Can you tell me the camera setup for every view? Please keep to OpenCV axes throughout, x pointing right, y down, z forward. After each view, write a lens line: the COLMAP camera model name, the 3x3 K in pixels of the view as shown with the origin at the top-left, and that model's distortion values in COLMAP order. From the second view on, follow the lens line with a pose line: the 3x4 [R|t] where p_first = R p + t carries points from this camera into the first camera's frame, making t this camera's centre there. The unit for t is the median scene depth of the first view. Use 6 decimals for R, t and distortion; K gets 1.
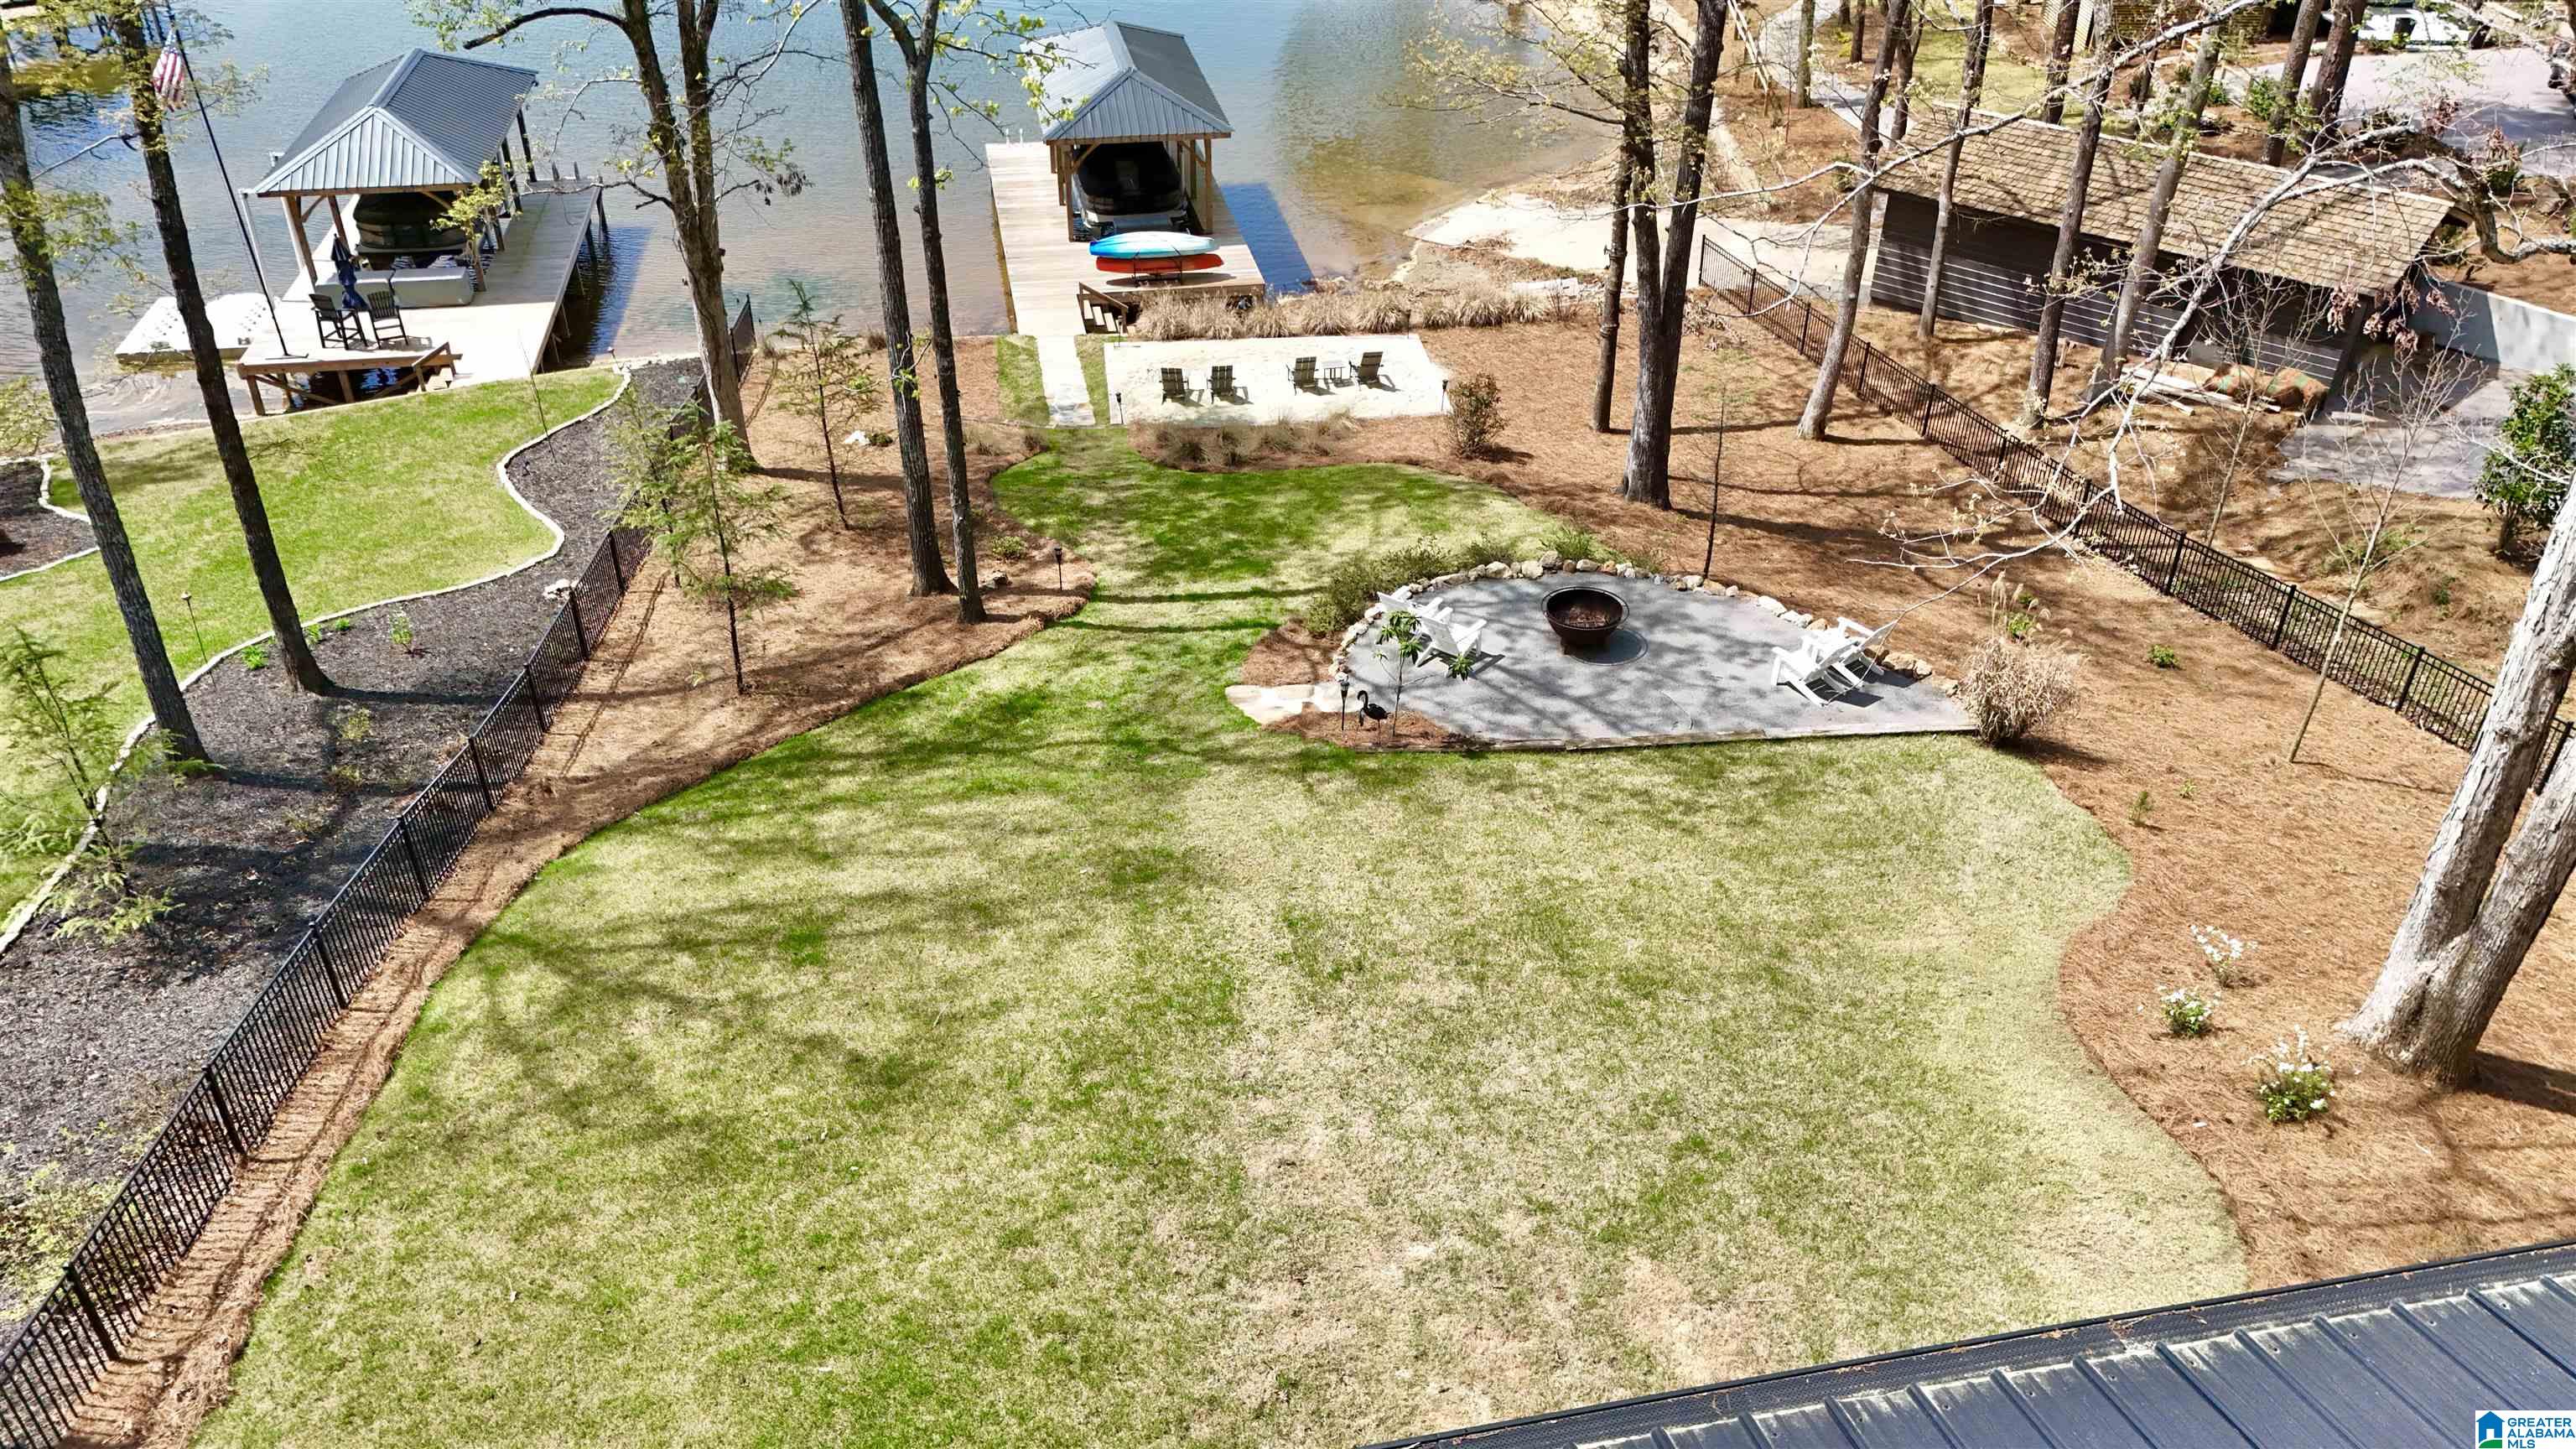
lens RADIAL K [[1876.6, 0, 1288.0], [0, 1876.6, 724.5], [0, 0, 1]] dist [0.108003, -0.143350]
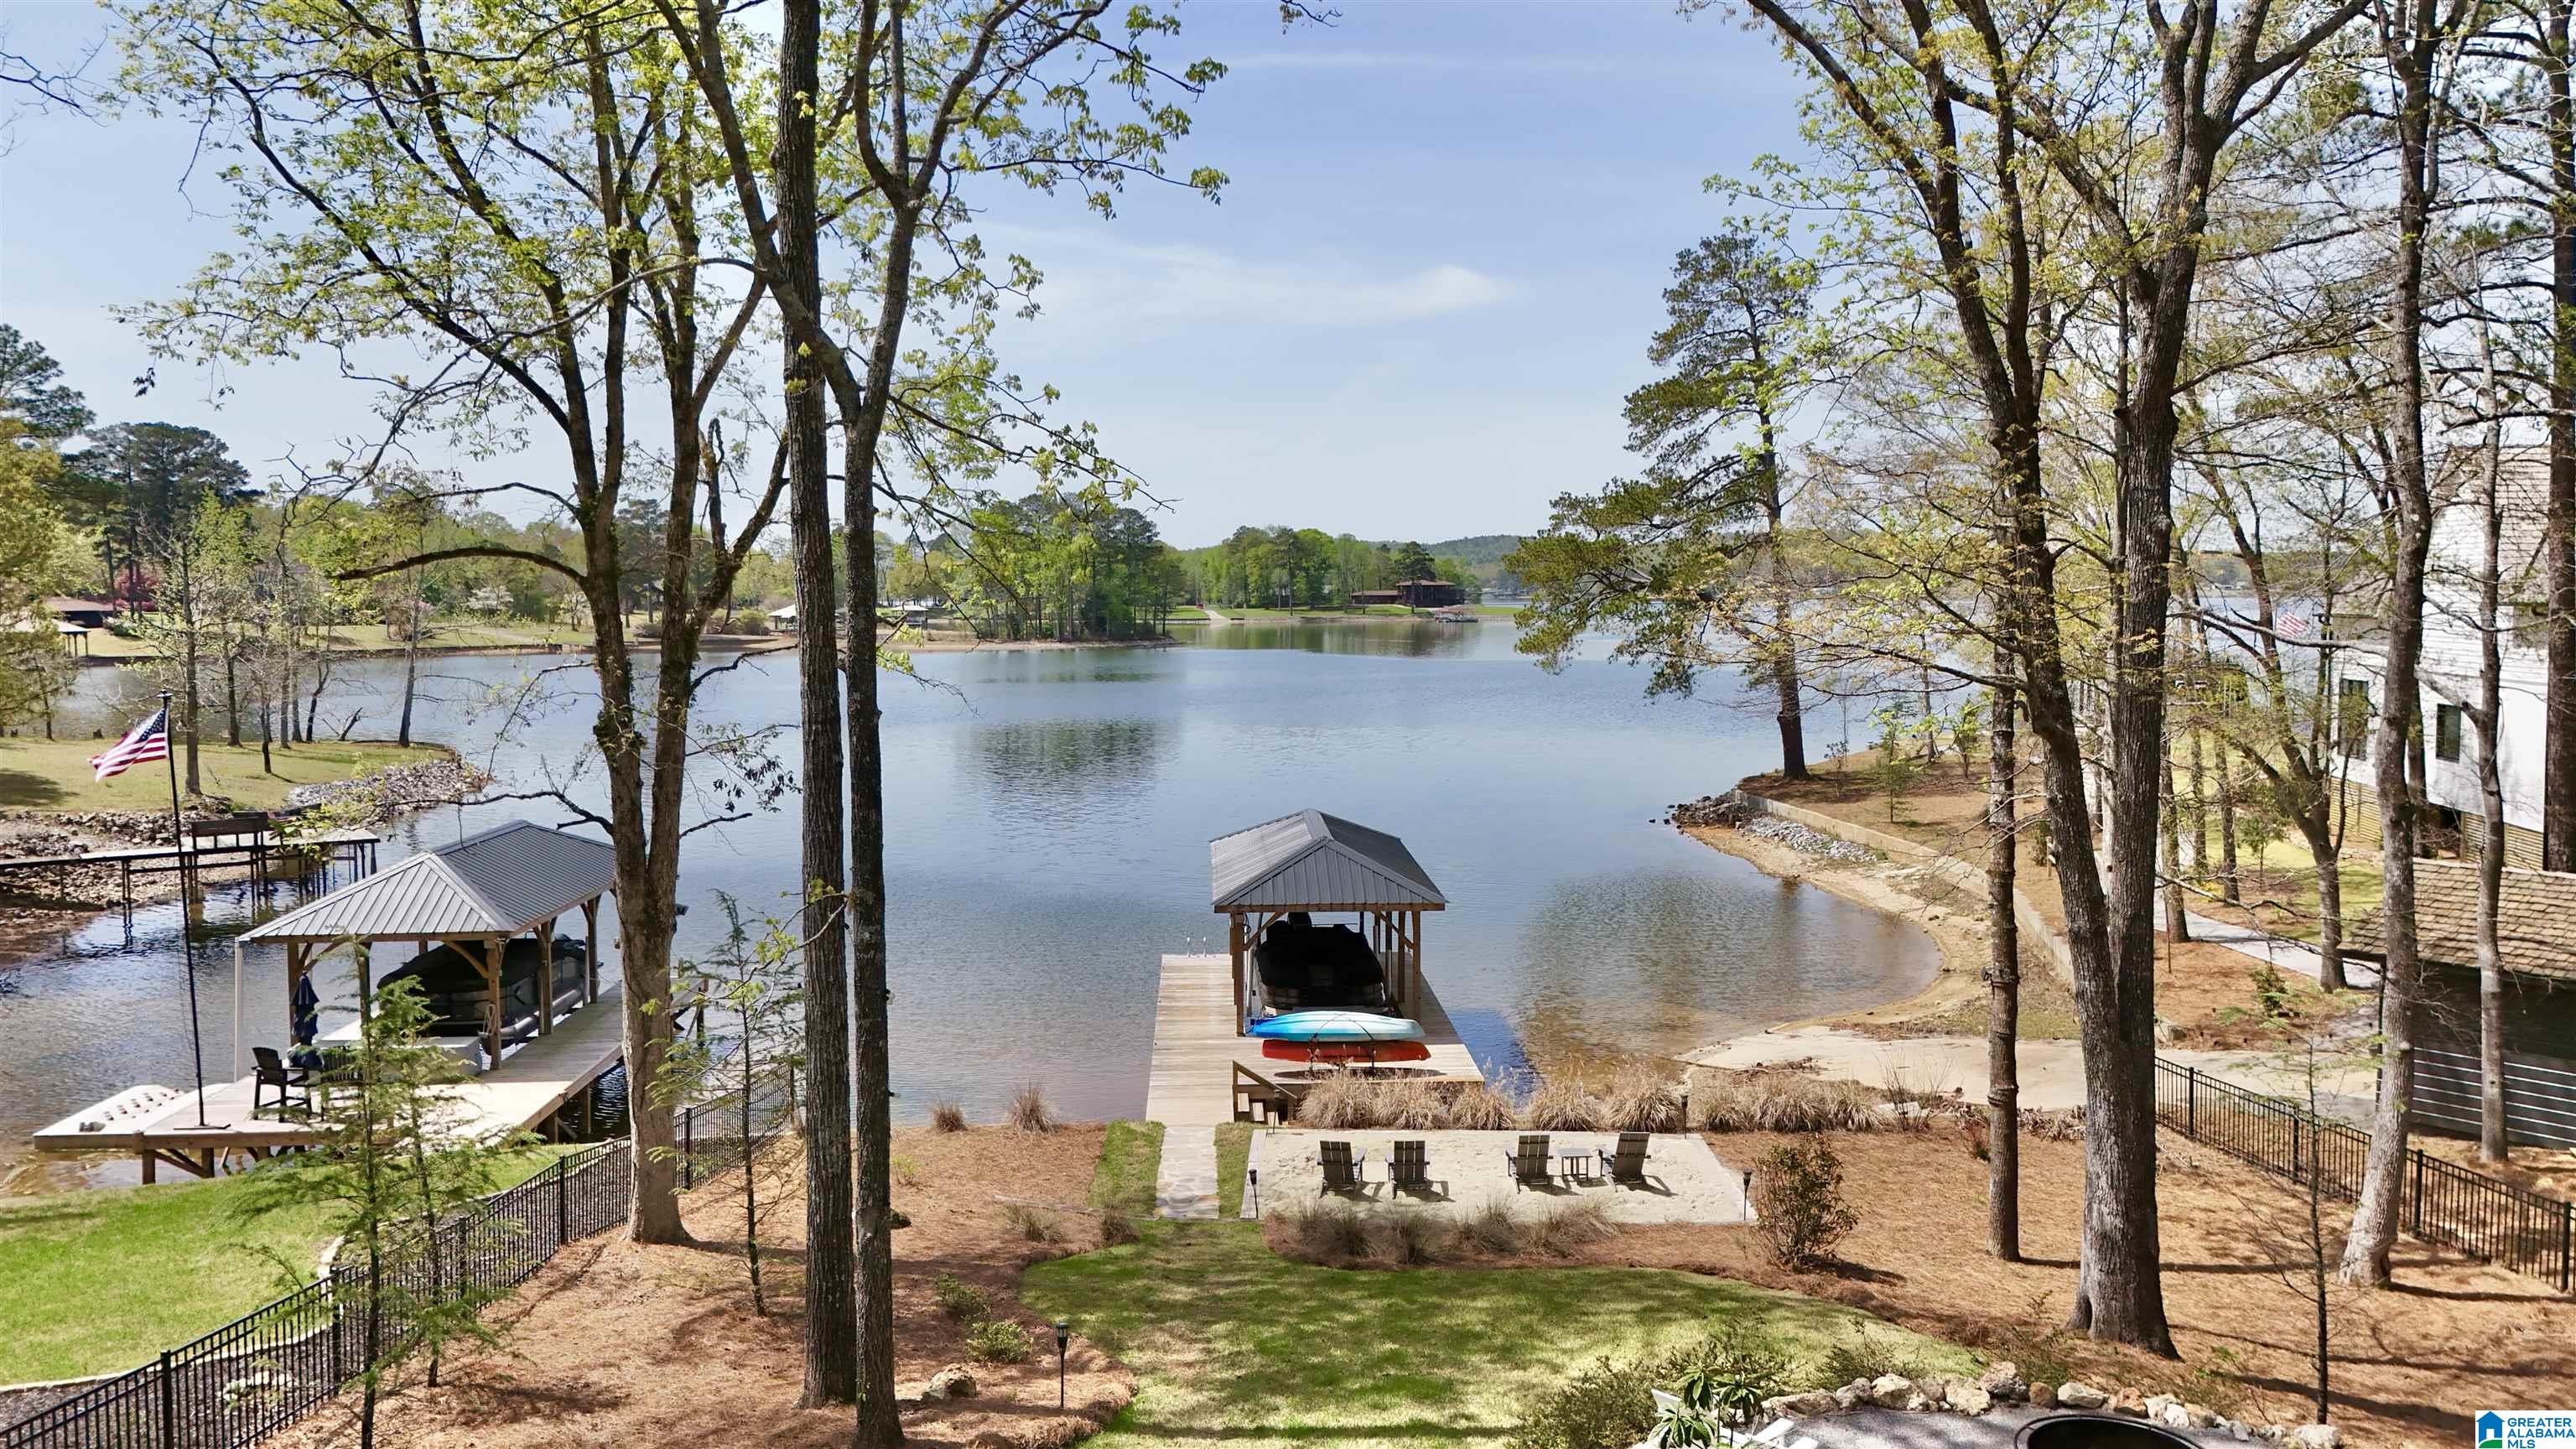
lens RADIAL K [[1882.8, 0, 1288.0], [0, 1882.8, 724.5], [0, 0, 1]] dist [0.079128, -0.085369]
pose [[0.990677, -0.001420, -0.136224, 0.015384], [-0.065976, 0.869856, -0.488873, 0.016190], [0.119190, 0.493303, 0.861653, 0.340076]]
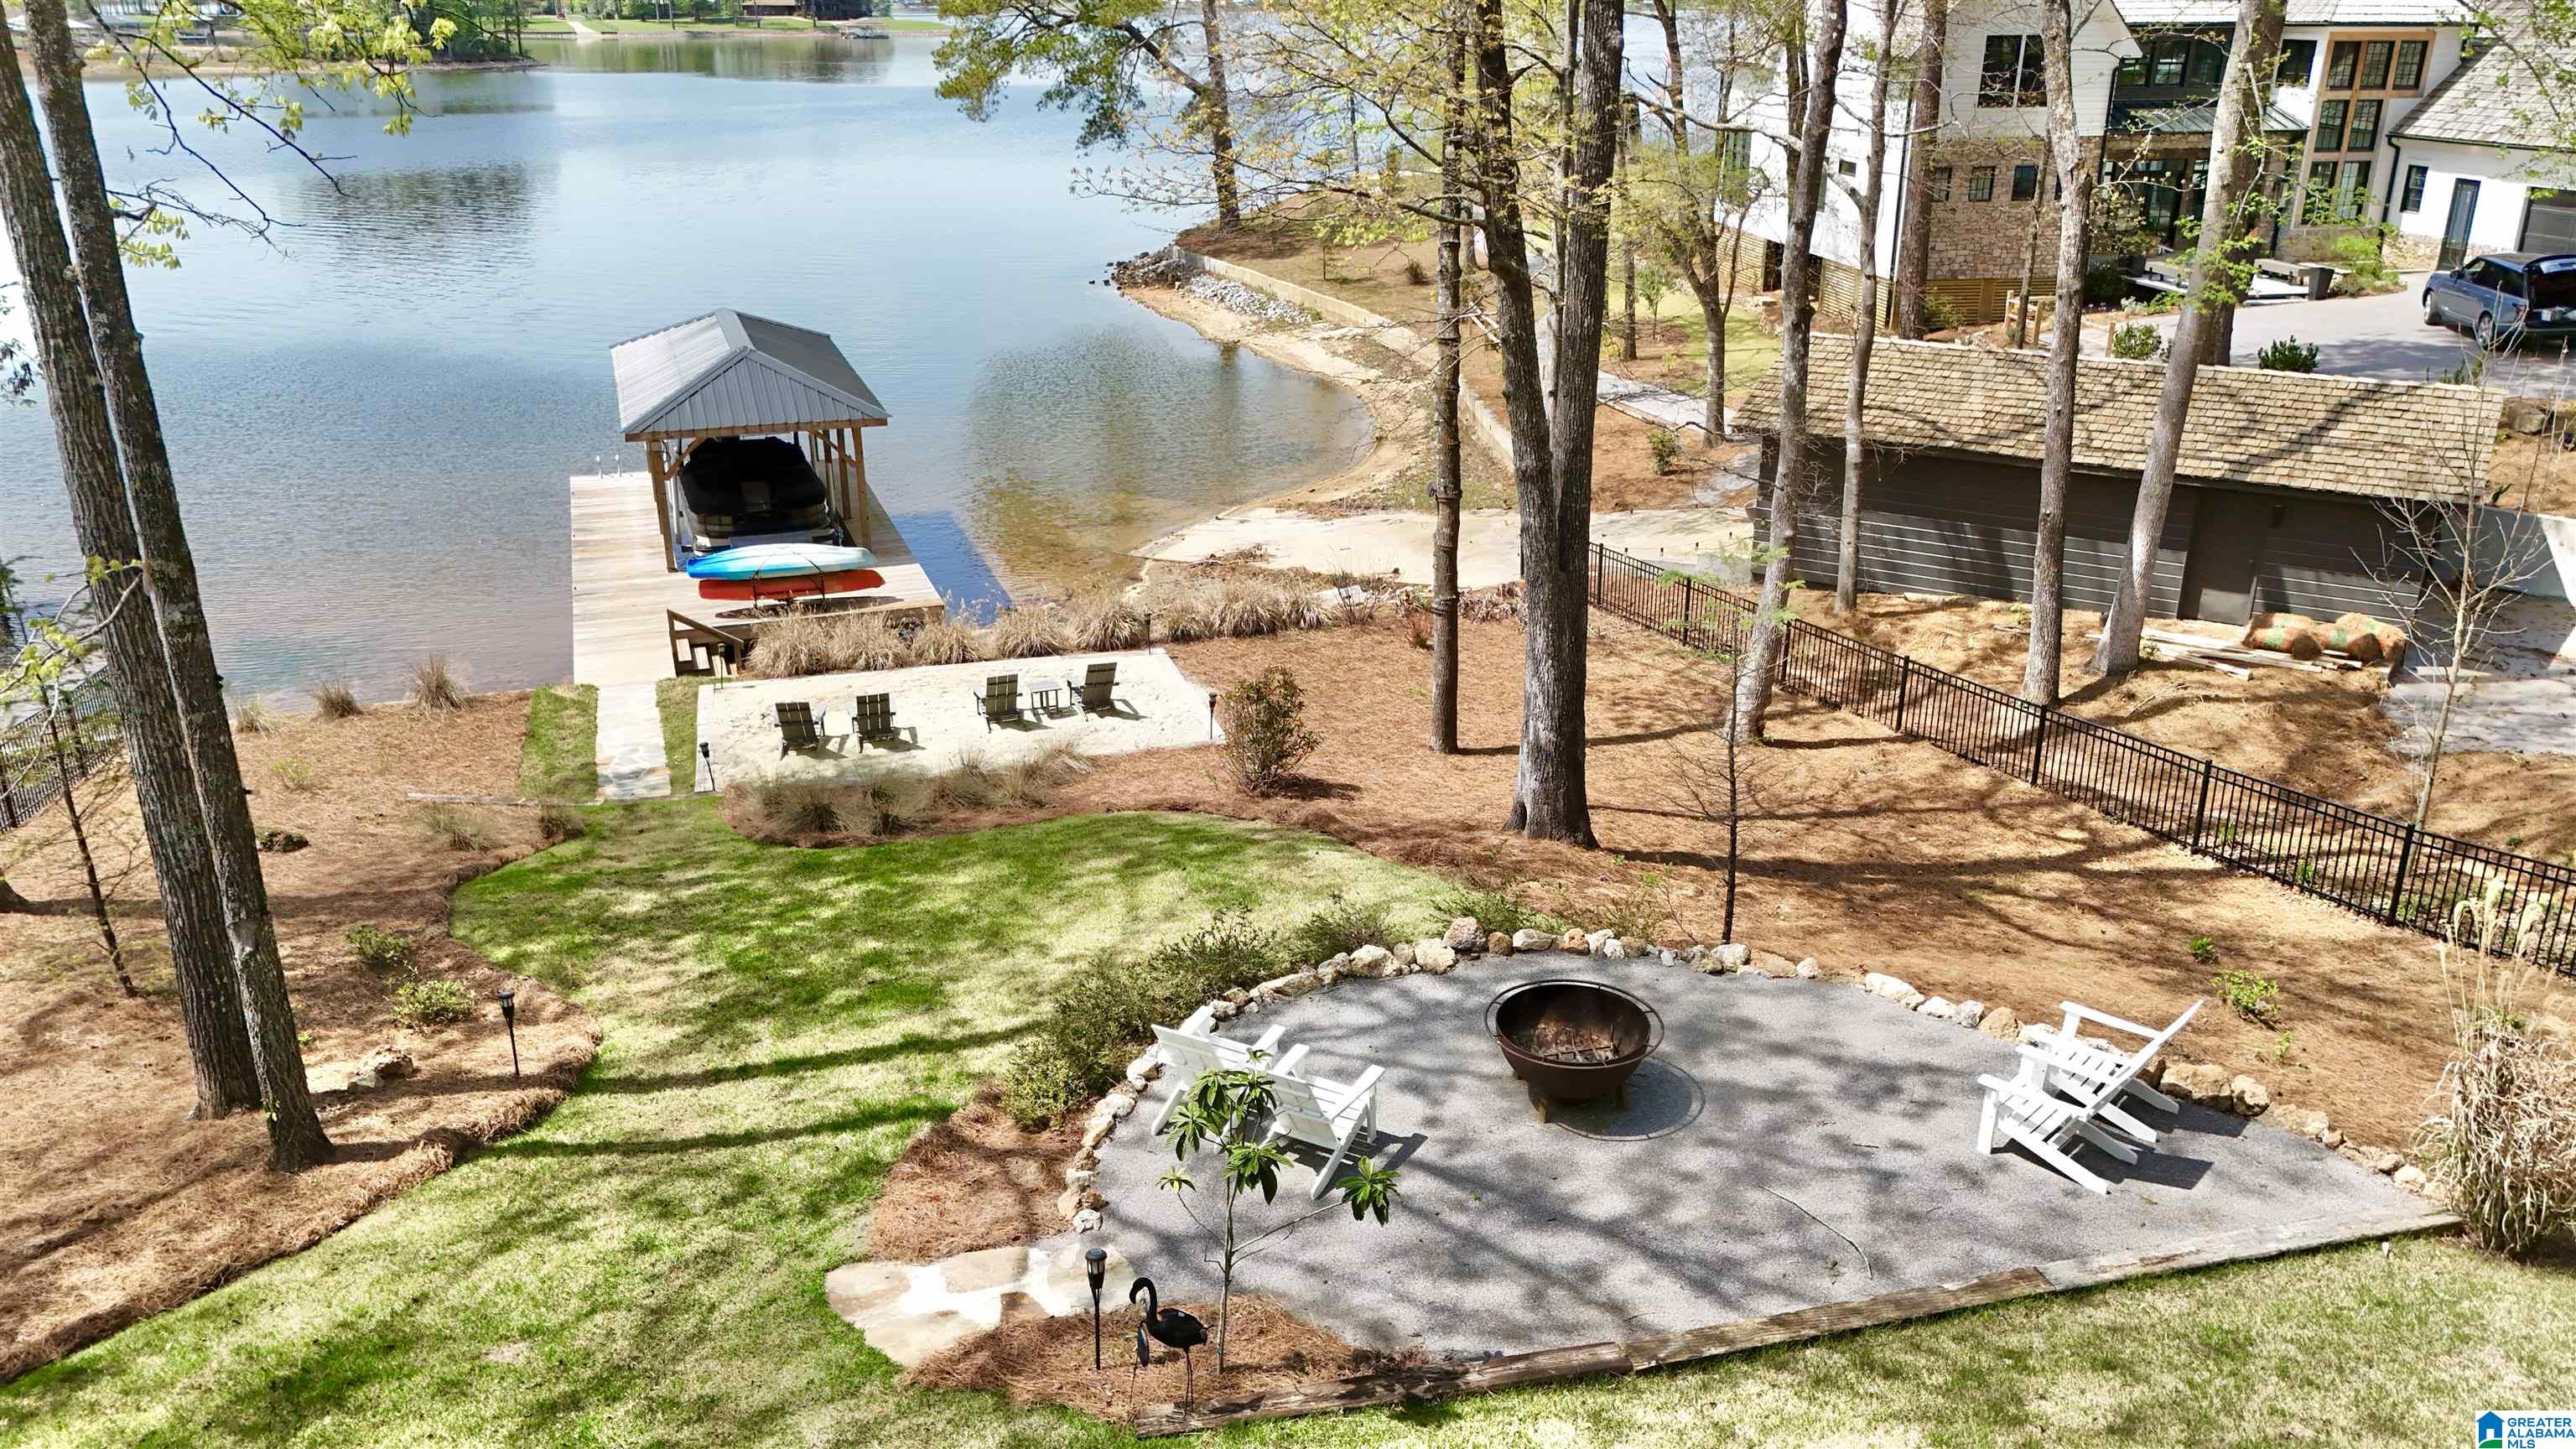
lens RADIAL K [[1876.6, 0, 1288.0], [0, 1876.6, 724.5], [0, 0, 1]] dist [0.108003, -0.143350]
pose [[0.987292, -0.063777, 0.145558, 0.012061], [0.094127, 0.972668, -0.212265, -0.027852], [-0.128042, 0.223268, 0.966311, 0.358500]]
